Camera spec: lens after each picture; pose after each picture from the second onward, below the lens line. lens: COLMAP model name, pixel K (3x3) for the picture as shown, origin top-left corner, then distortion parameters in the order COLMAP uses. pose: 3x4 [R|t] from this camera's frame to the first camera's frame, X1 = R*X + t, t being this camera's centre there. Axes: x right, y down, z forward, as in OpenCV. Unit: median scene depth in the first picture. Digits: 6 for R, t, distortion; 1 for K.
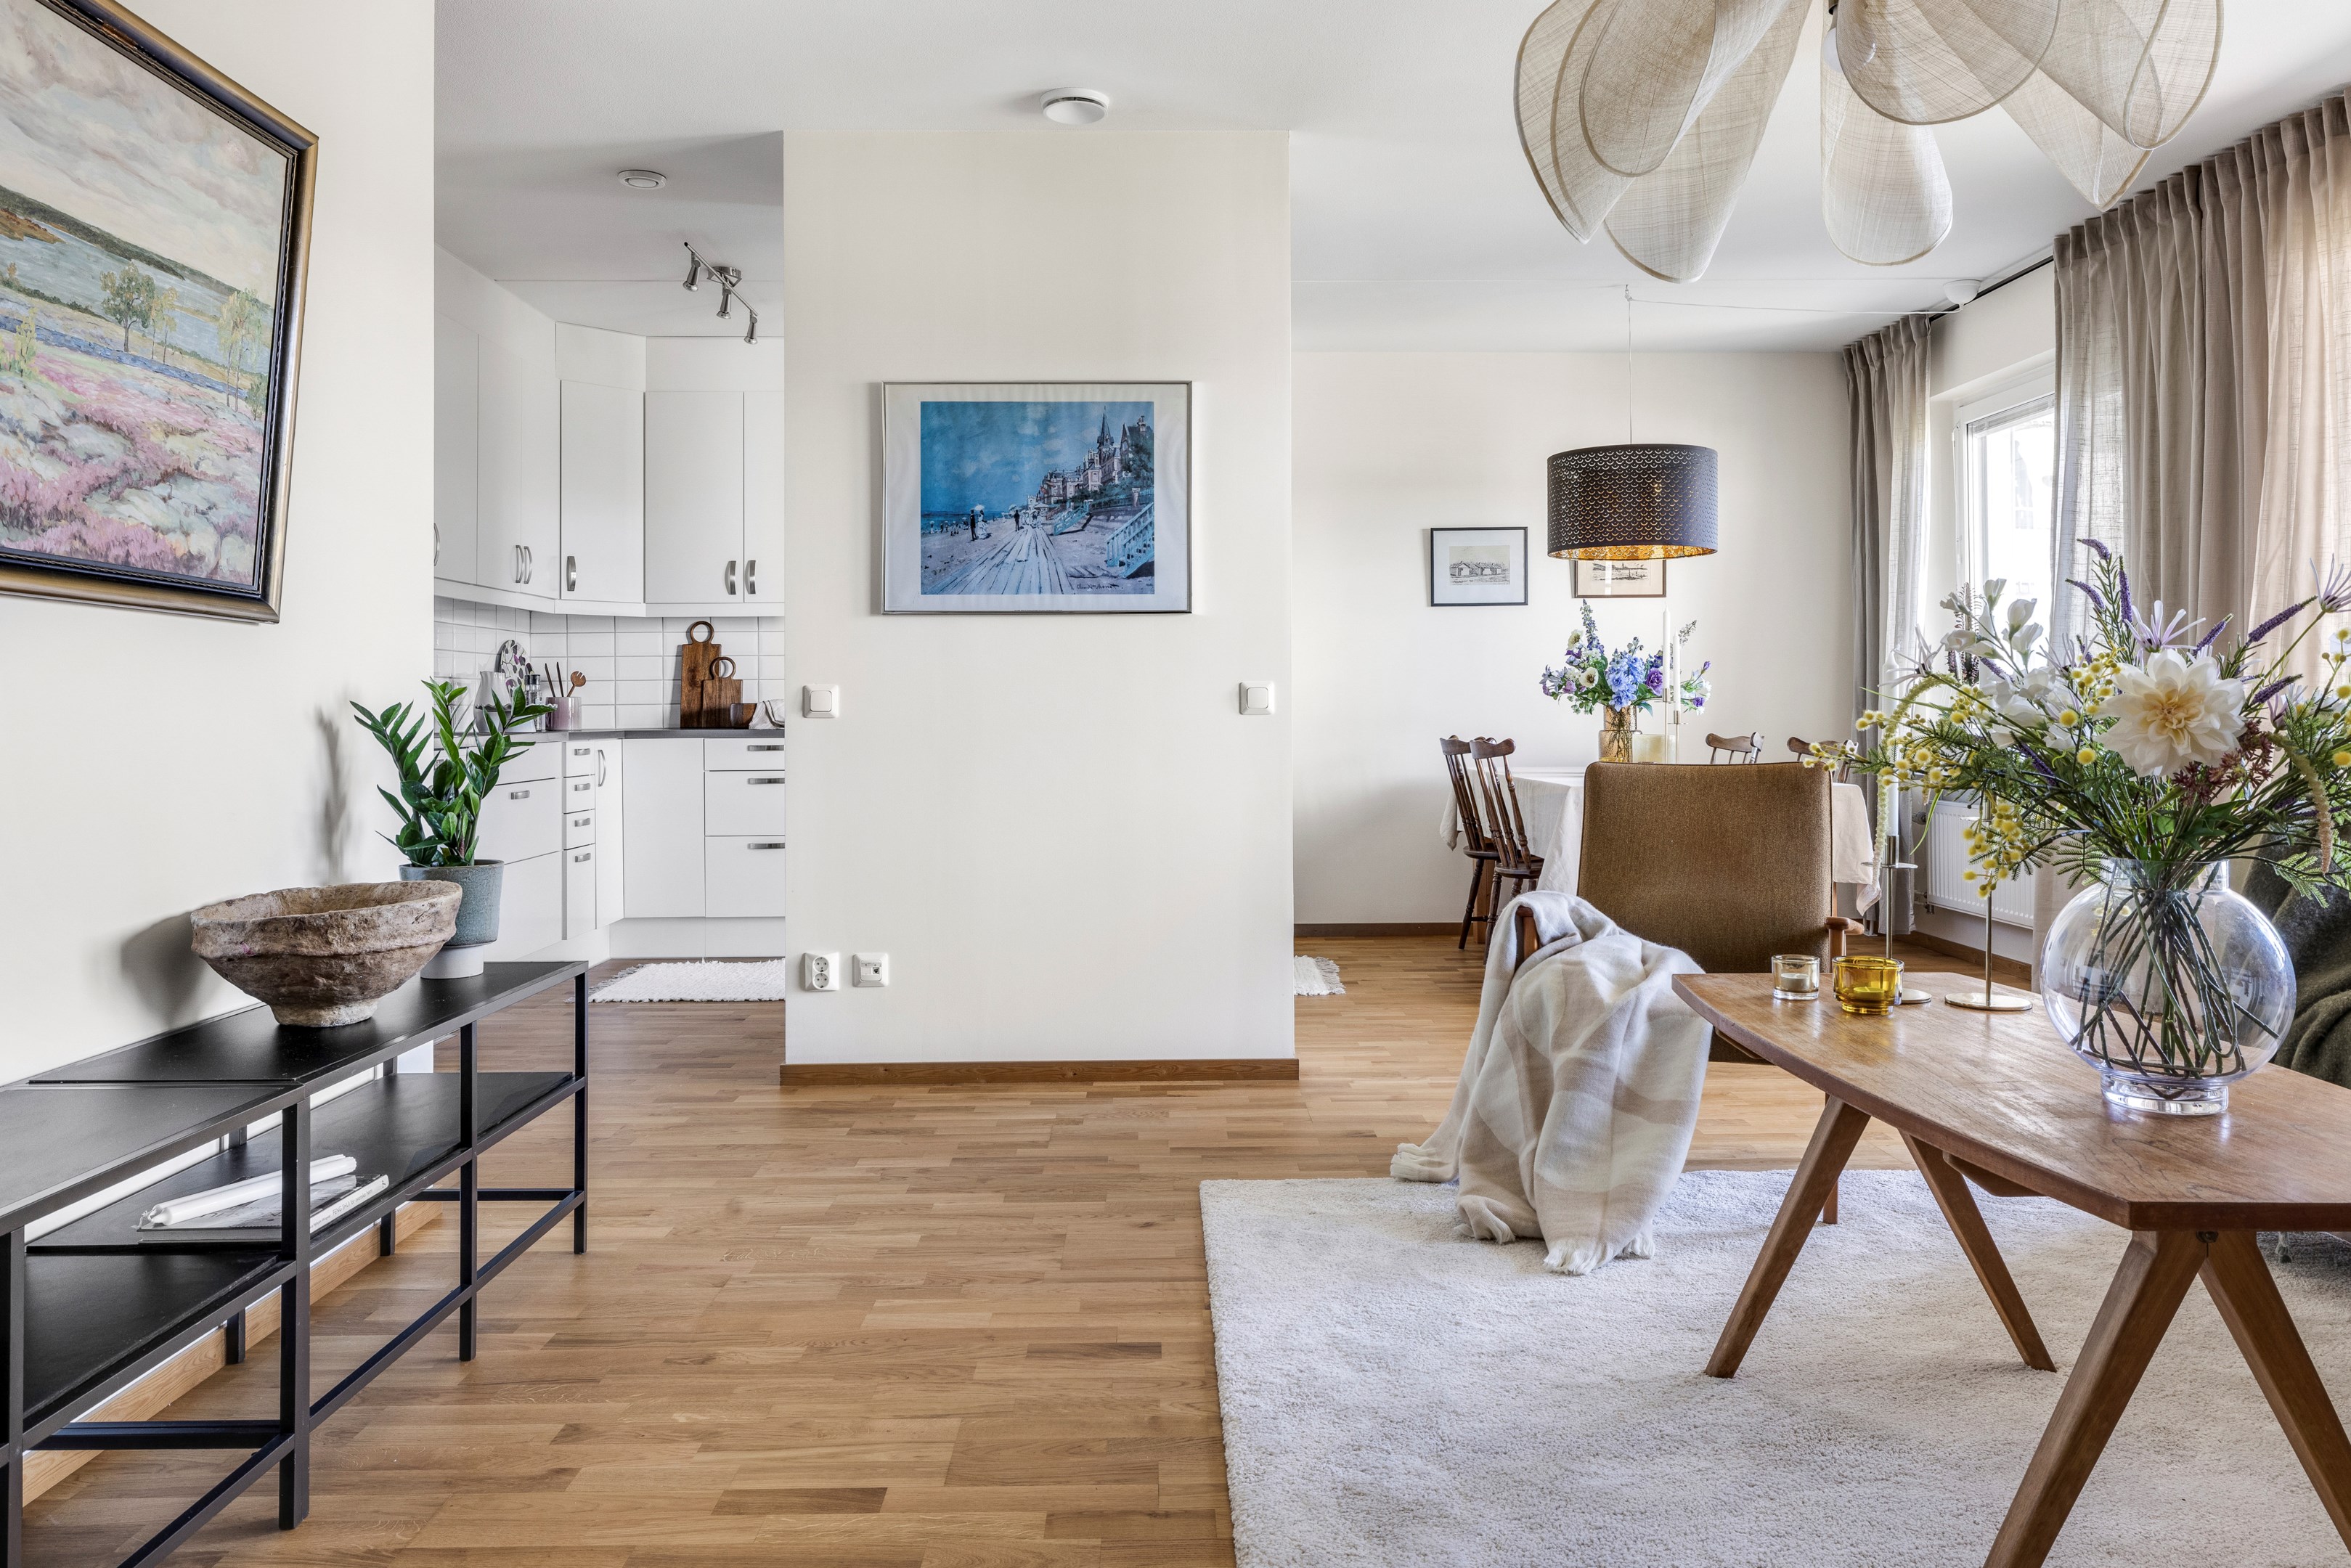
lens RADIAL K [[1653.0, 0, 1172.6], [0, 1653.0, 677.5], [0, 0, 1]] dist [0.000761, -0.000719]
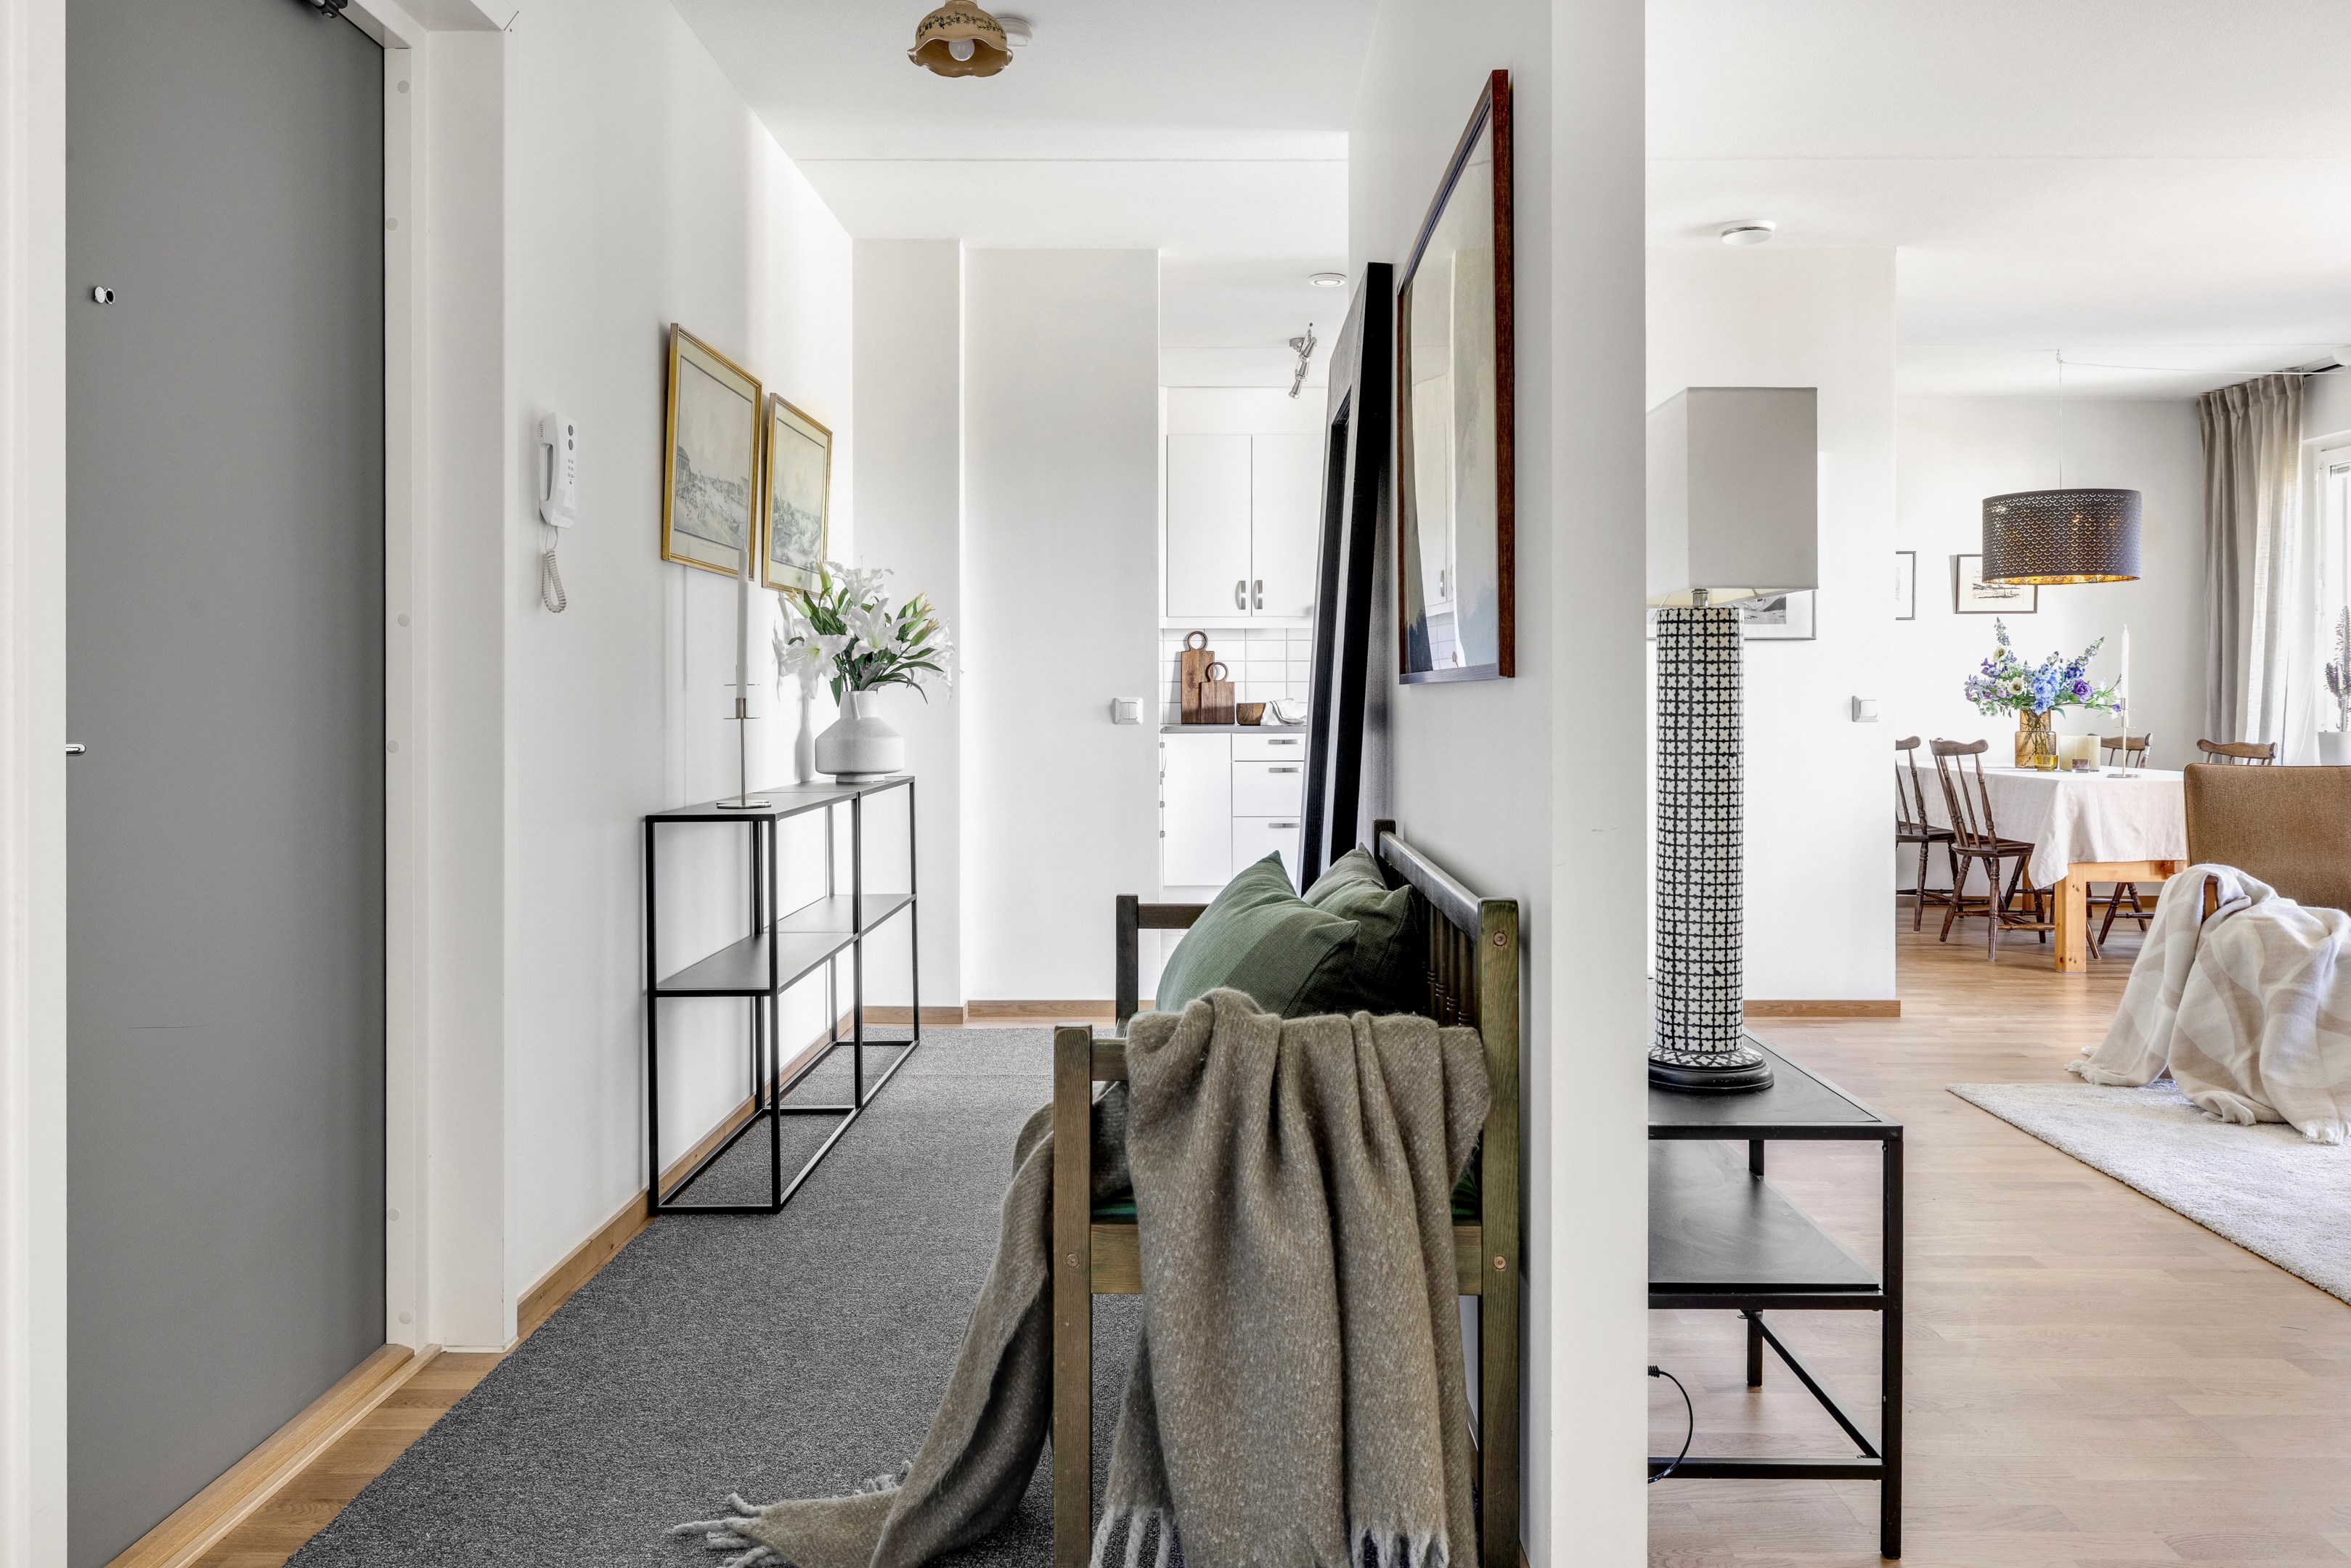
lens RADIAL K [[1623.1, 0, 1187.8], [0, 1623.1, 696.6], [0, 0, 1]] dist [-0.003673, -0.000368]
pose [[0.999629, 0.005211, -0.026729, -0.426263], [-0.004654, 0.999772, 0.020828, -0.019459], [0.026831, -0.020696, 0.999426, -0.224064]]
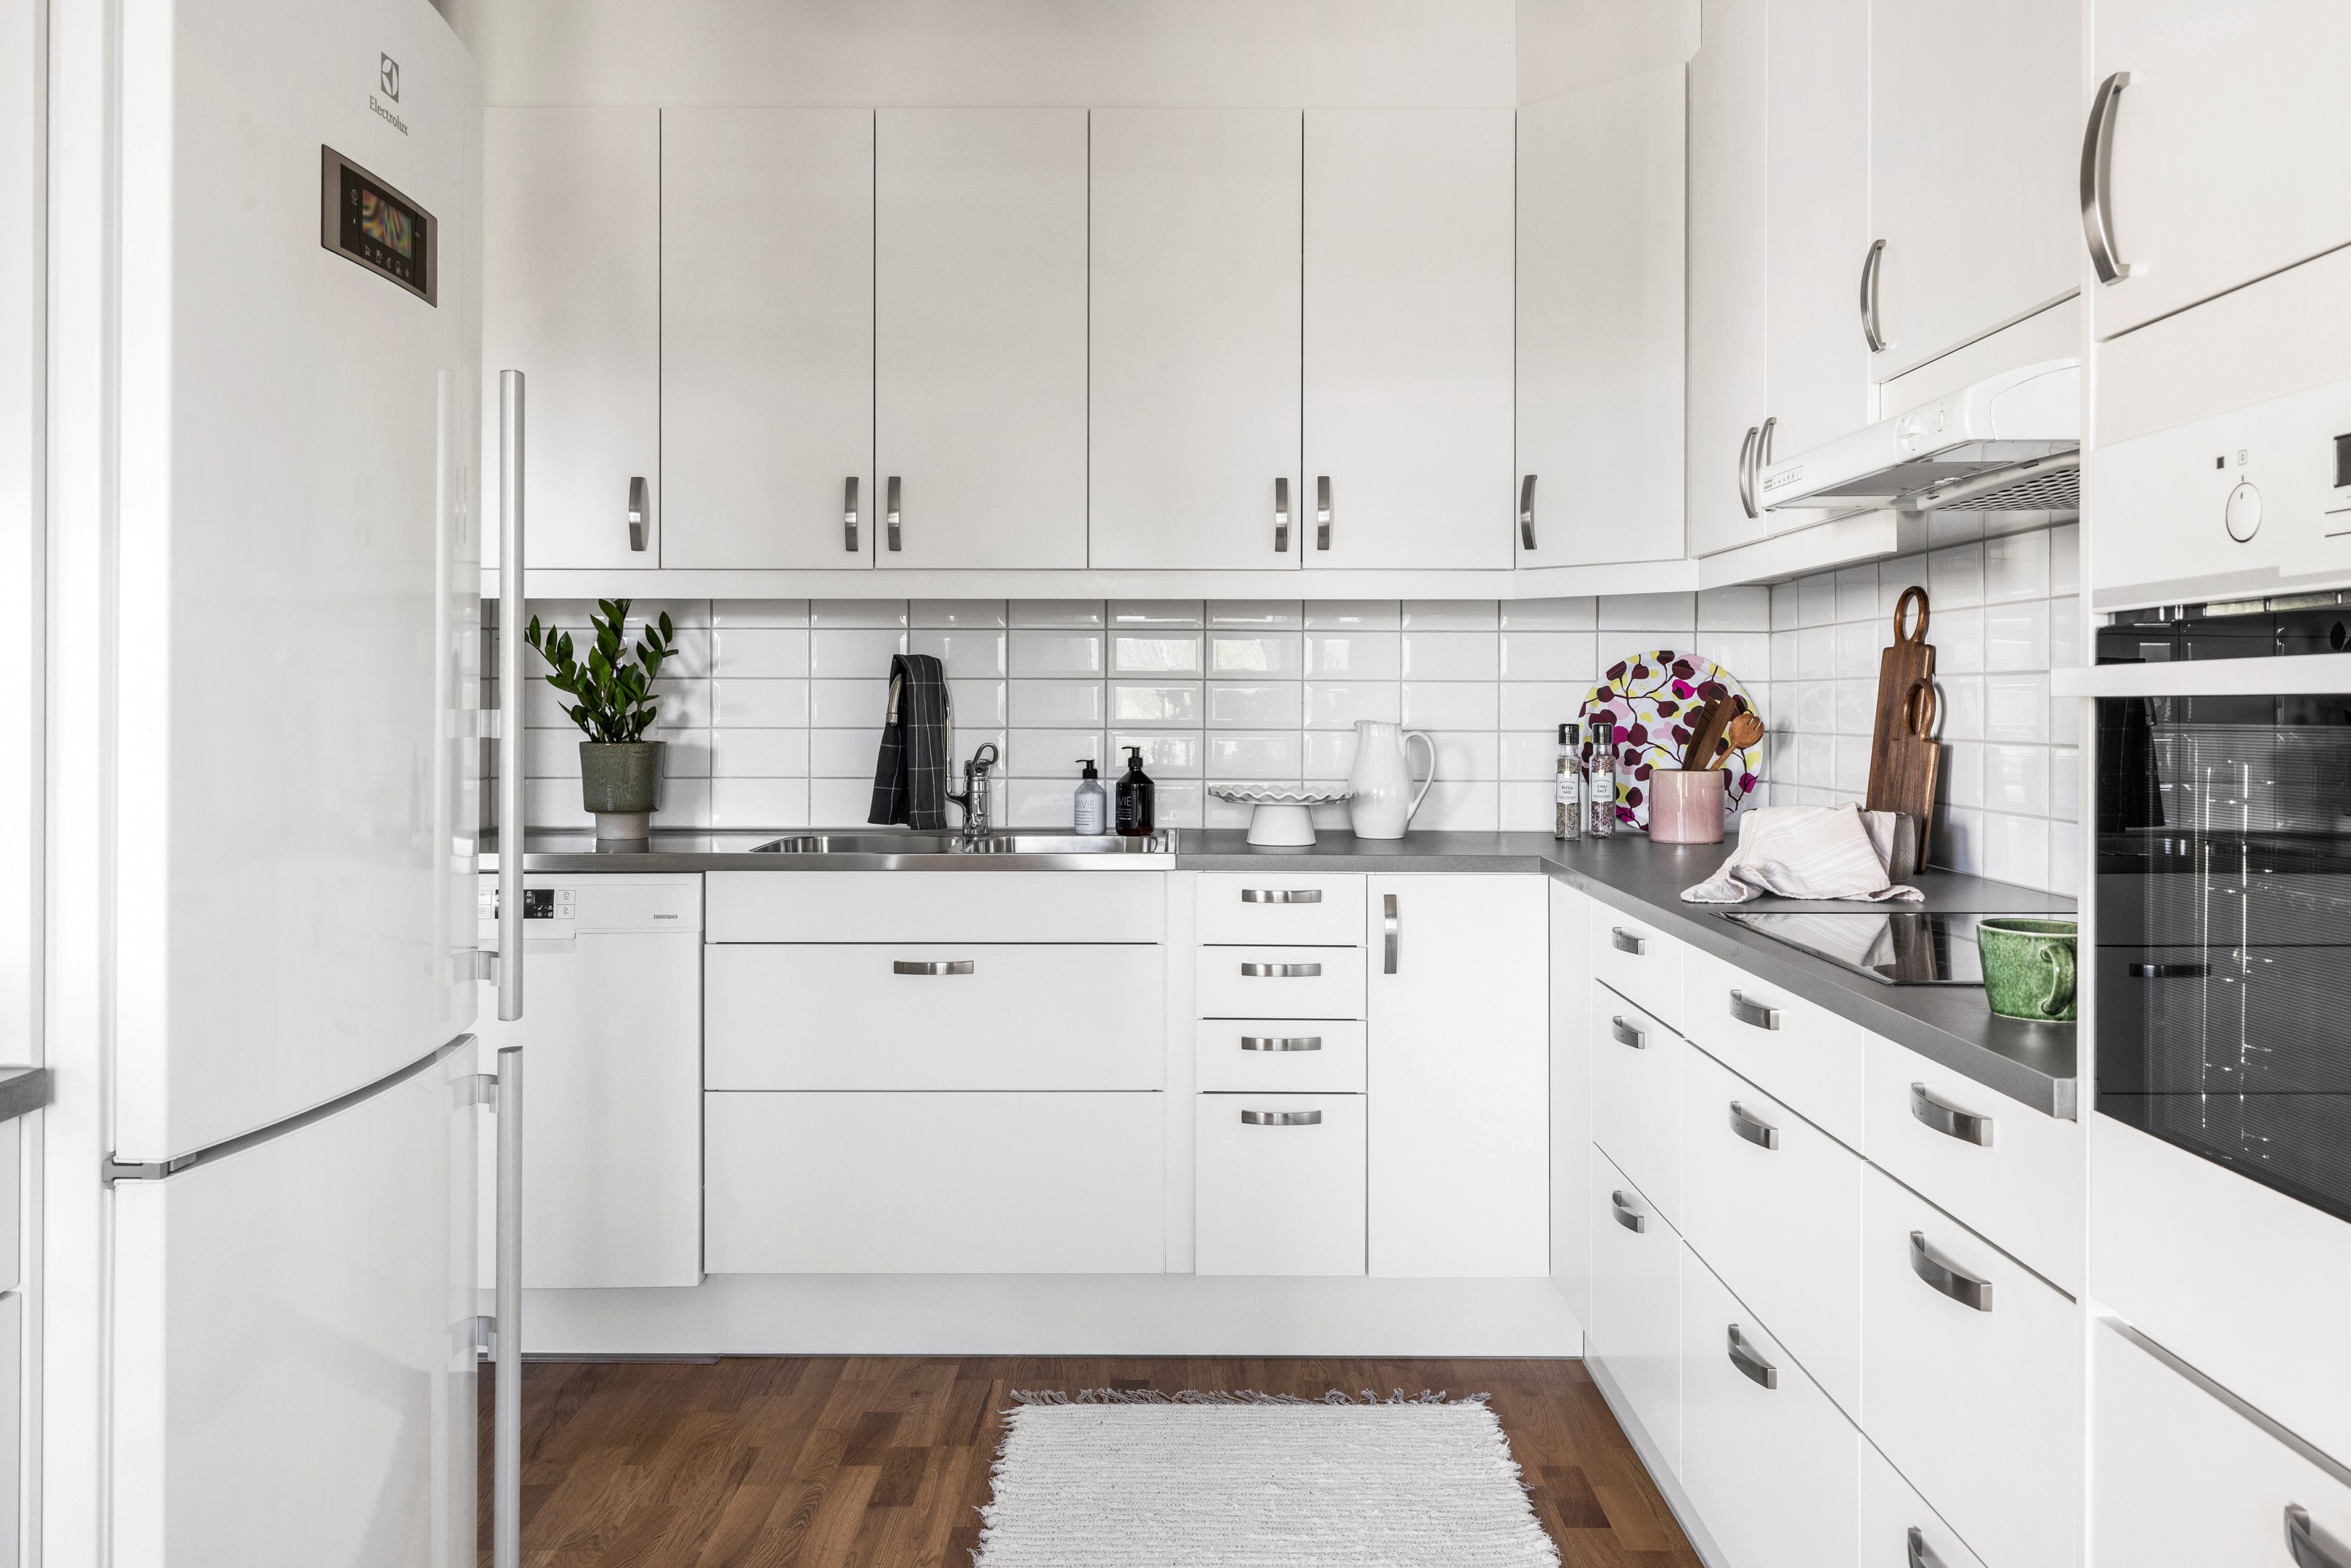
lens RADIAL K [[1721.9, 0, 1175.7], [0, 1721.9, 700.1], [0, 0, 1]] dist [-0.003145, -0.000949]
pose [[-0.039124, 0.005433, -0.999220, 0.192877], [0.017156, 0.999841, 0.004765, -0.020195], [0.999087, -0.016957, -0.039211, 1.380277]]
